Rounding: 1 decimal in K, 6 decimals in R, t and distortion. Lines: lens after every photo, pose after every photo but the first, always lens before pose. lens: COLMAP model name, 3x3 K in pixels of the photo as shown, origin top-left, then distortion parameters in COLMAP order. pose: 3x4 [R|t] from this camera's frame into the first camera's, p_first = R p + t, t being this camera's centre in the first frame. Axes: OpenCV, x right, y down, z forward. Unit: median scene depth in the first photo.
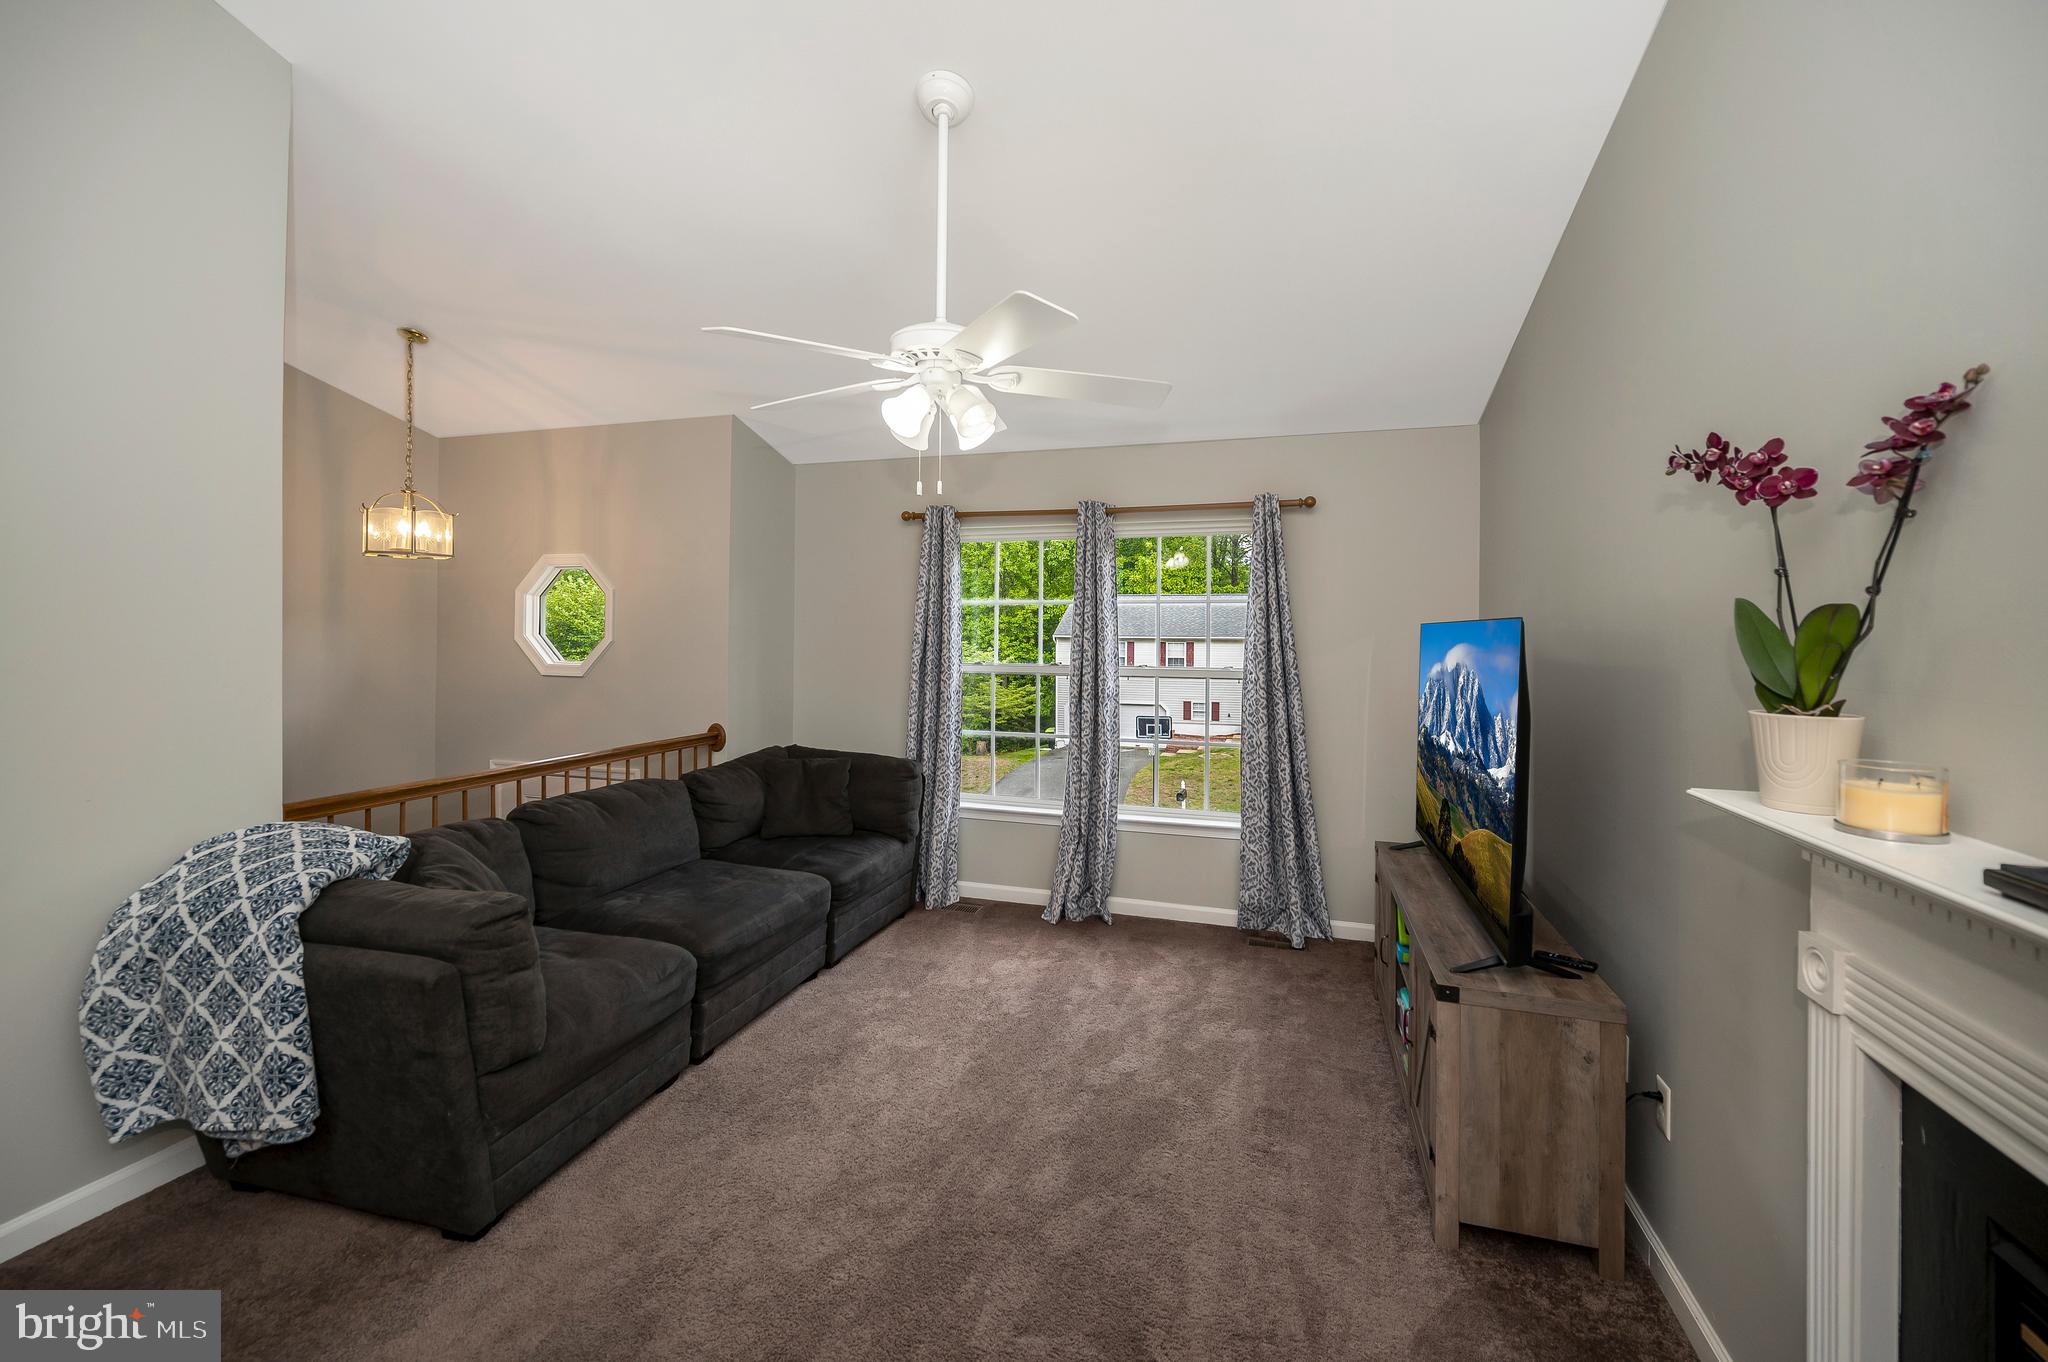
lens RADIAL K [[853.5, 0, 1024.2], [0, 853.5, 630.8], [0, 0, 1]] dist [-0.005305, -0.000359]
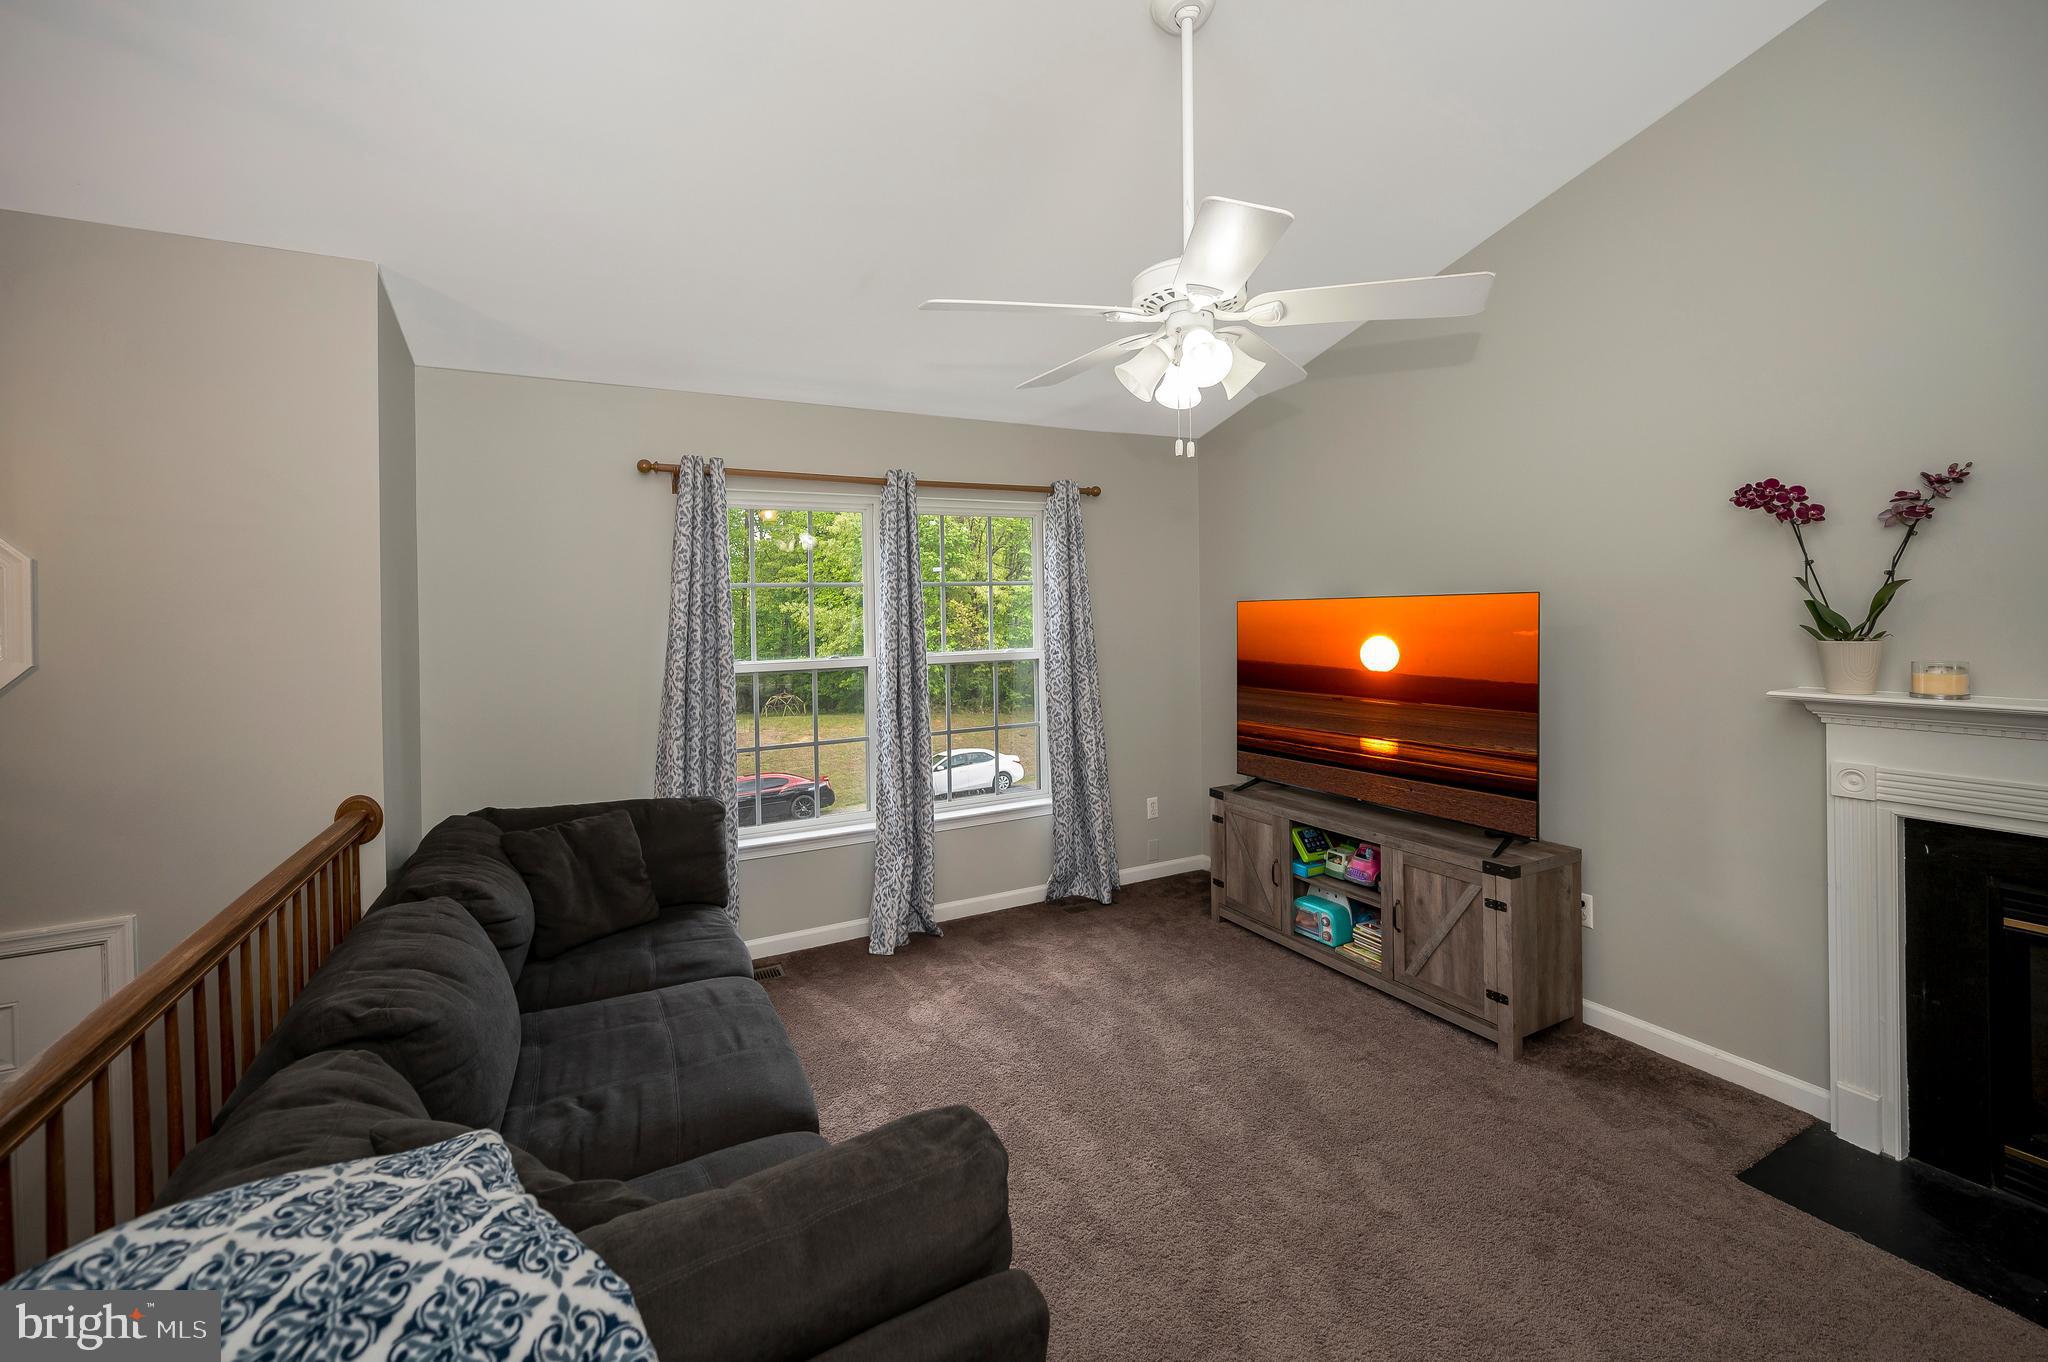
lens RADIAL K [[853.5, 0, 1027.4], [0, 853.5, 614.5], [0, 0, 1]] dist [-0.005305, -0.000359]
pose [[0.704914, -0.027472, 0.708761, -0.522242], [0.027835, 0.999551, 0.011059, -0.009027], [-0.708746, 0.011932, 0.705362, 0.314202]]
